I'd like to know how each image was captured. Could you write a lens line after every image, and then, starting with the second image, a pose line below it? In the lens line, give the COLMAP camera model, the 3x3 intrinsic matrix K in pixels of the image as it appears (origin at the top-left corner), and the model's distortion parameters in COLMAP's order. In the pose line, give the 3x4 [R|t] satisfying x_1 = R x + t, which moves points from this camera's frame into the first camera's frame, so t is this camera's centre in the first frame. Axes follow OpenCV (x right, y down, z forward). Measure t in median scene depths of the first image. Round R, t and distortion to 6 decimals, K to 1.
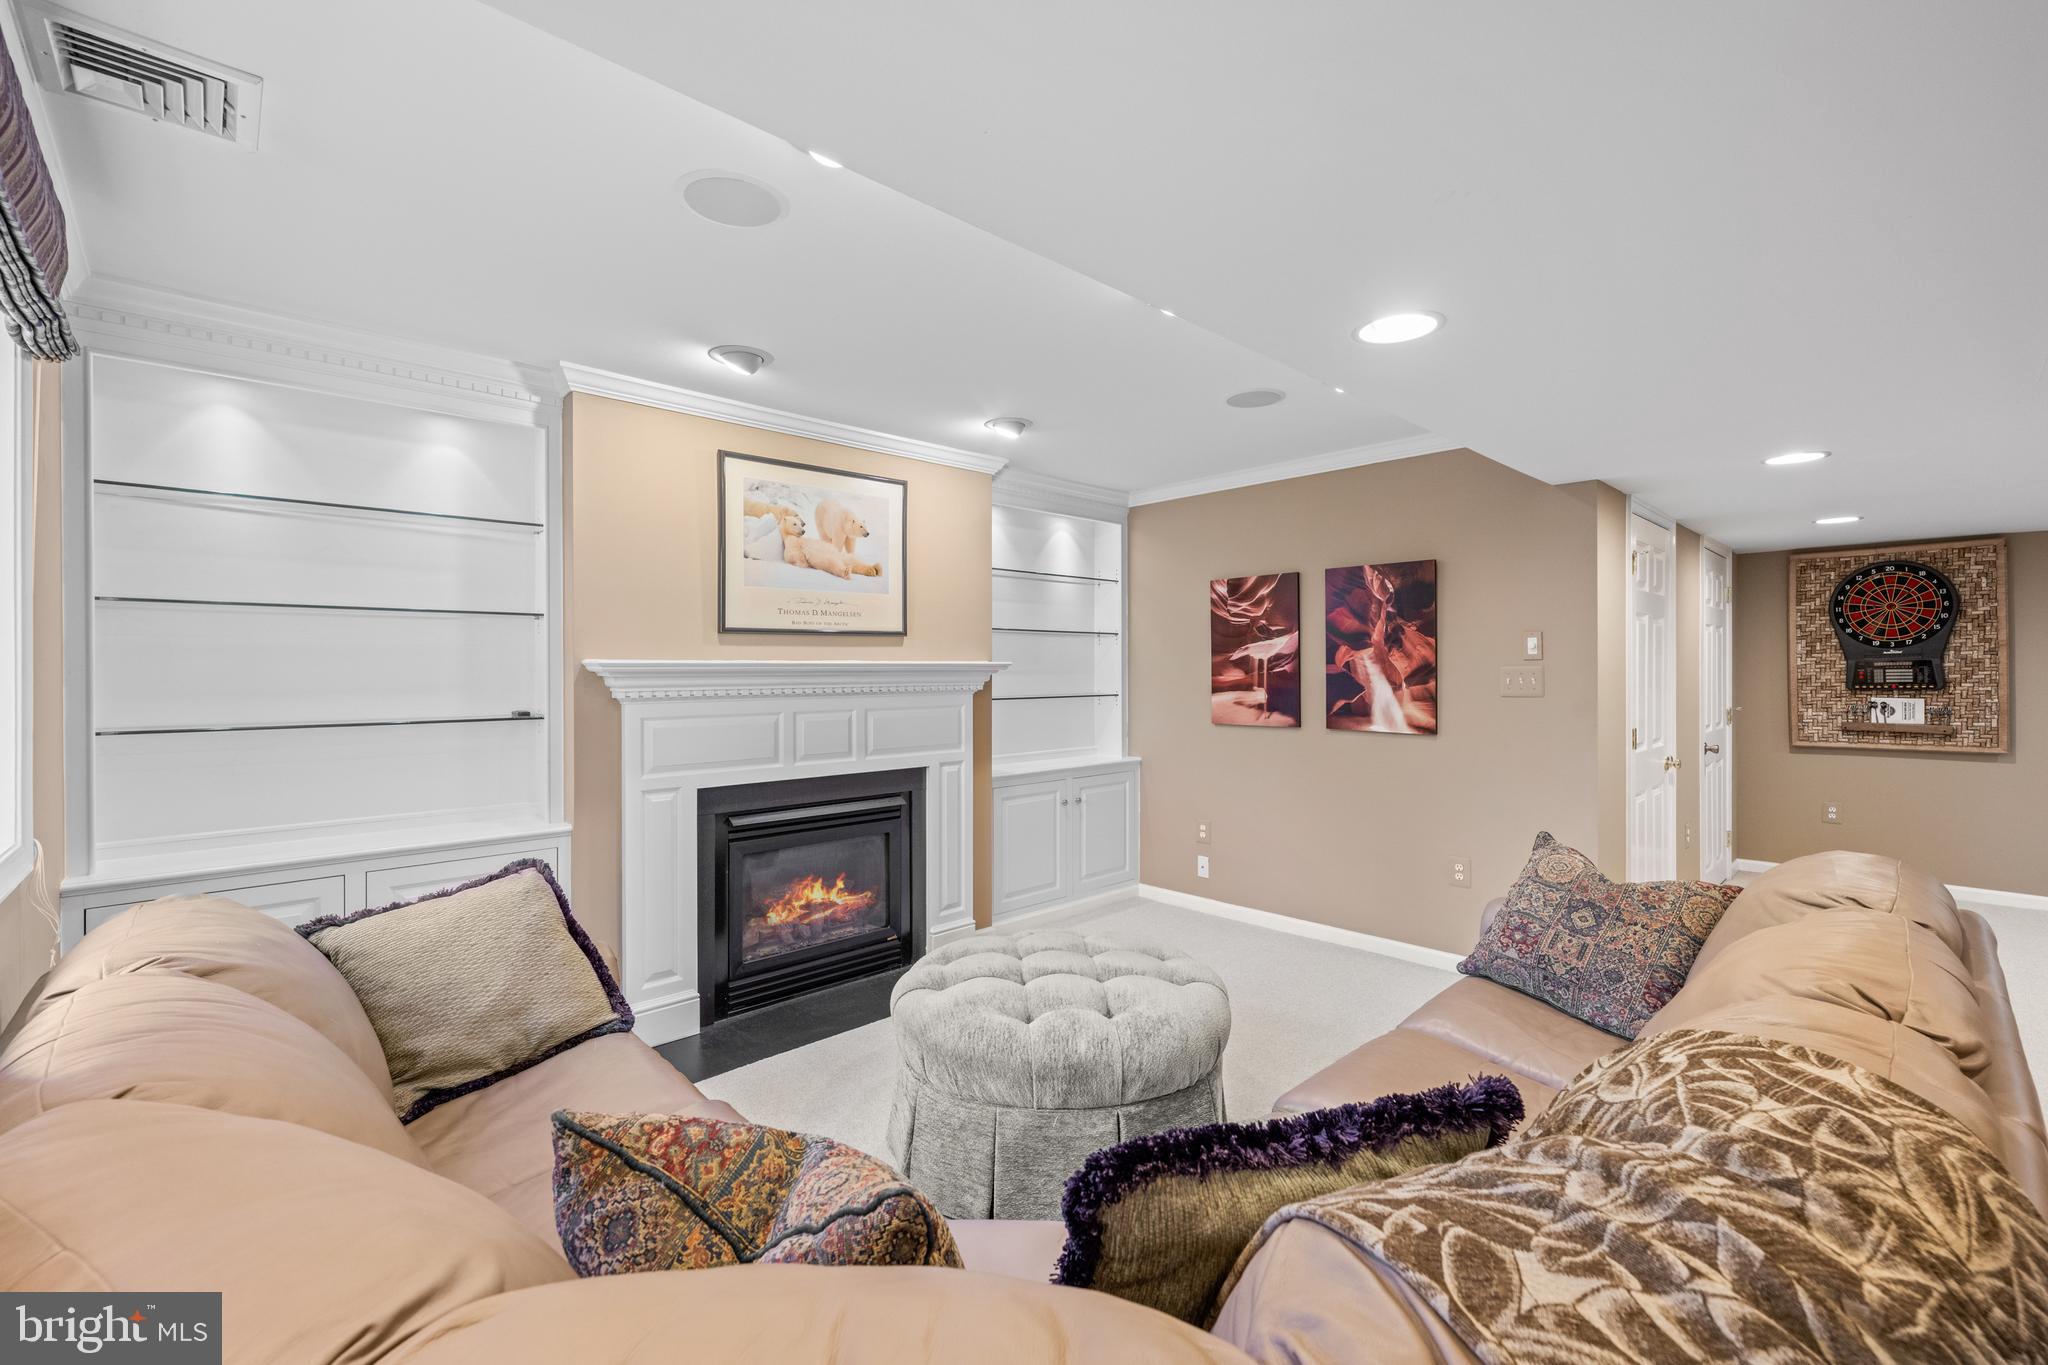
lens RADIAL K [[859.5, 0, 1026.6], [0, 859.5, 672.9], [0, 0, 1]] dist [0.000132, -0.000080]
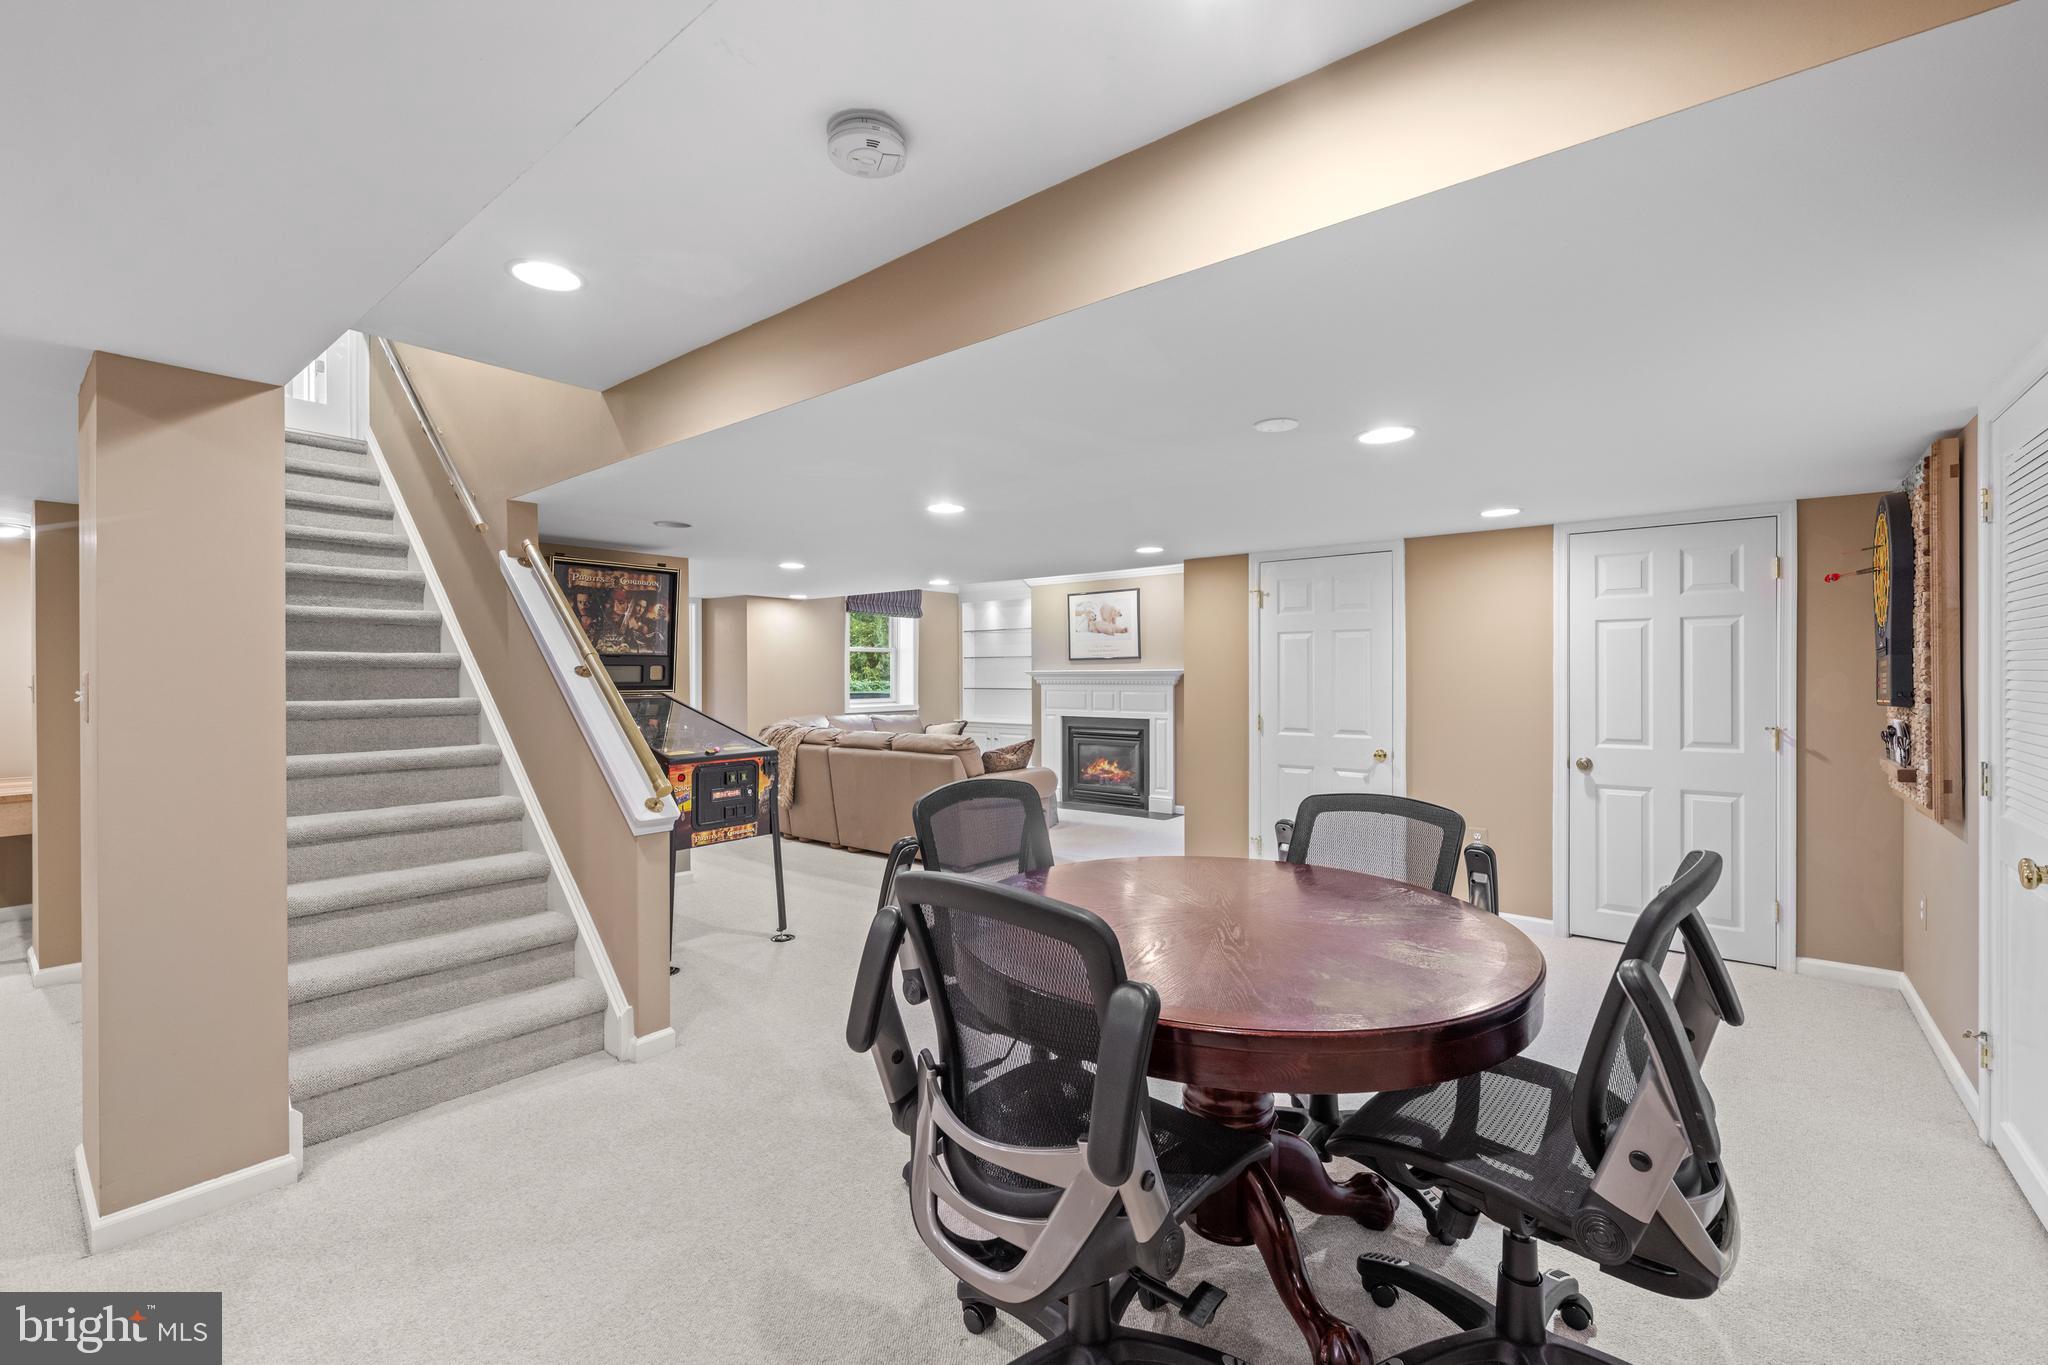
lens RADIAL K [[859.5, 0, 1026.6], [0, 859.5, 672.9], [0, 0, 1]] dist [0.000132, -0.000080]
pose [[0.139386, 0.001334, -0.990237, 2.114074], [-0.000202, 0.999999, 0.001319, -0.009012], [0.990238, 0.000016, 0.139386, 0.433807]]
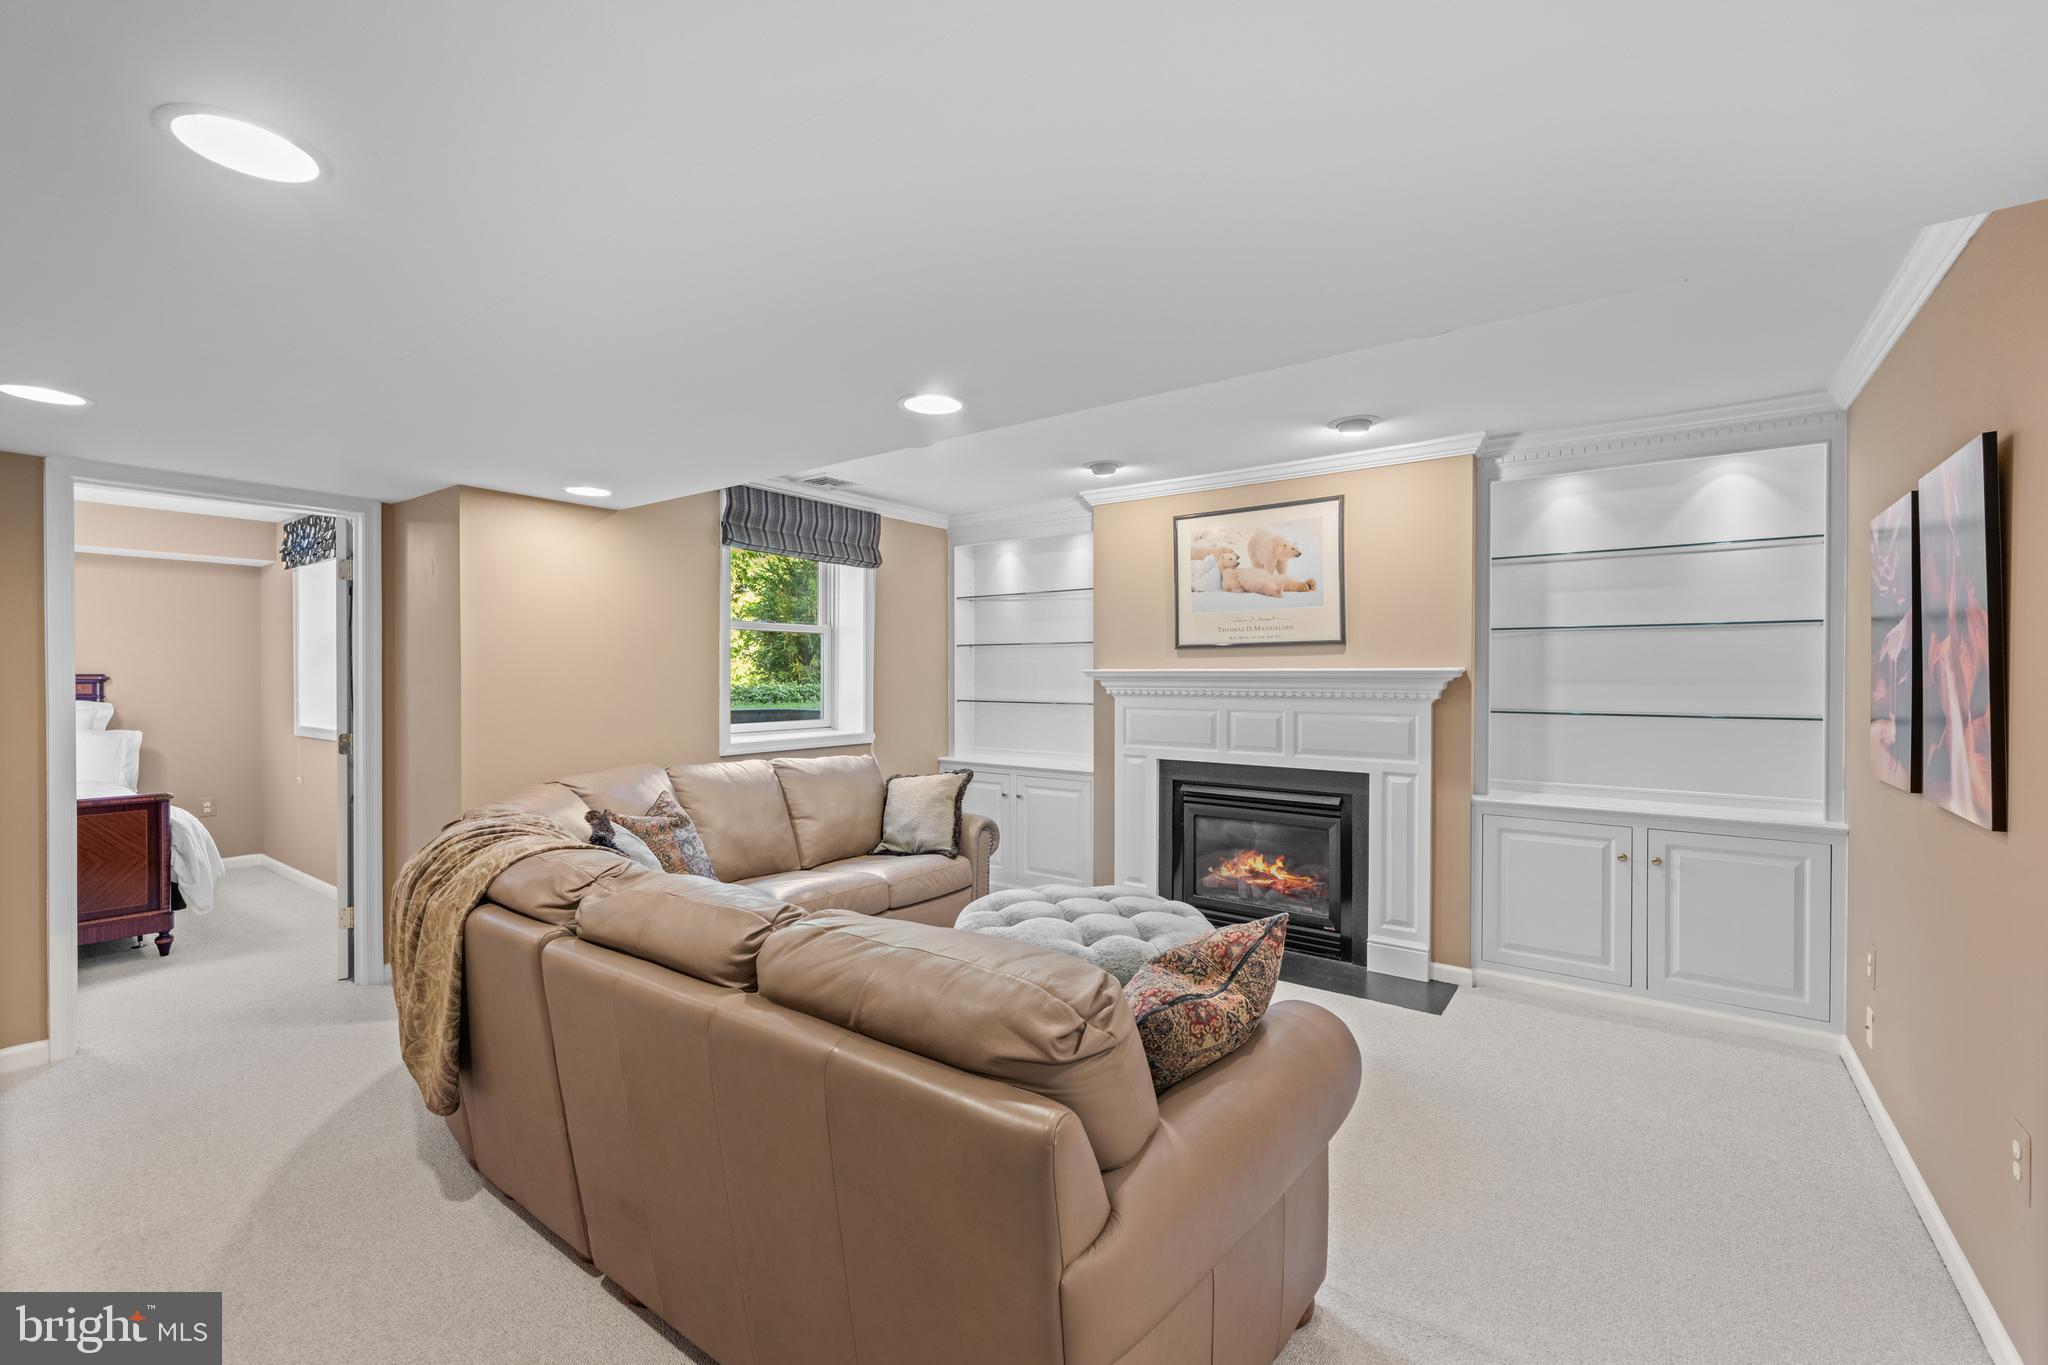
lens RADIAL K [[853.0, 0, 1024.0], [0, 853.0, 682.5], [0, 0, 1]] dist [-0.000791, -0.000133]
pose [[0.185560, 0.014170, -0.982531, 0.850755], [-0.004816, 0.999897, 0.013511, -0.008997], [0.982621, 0.002225, 0.185609, 0.455535]]
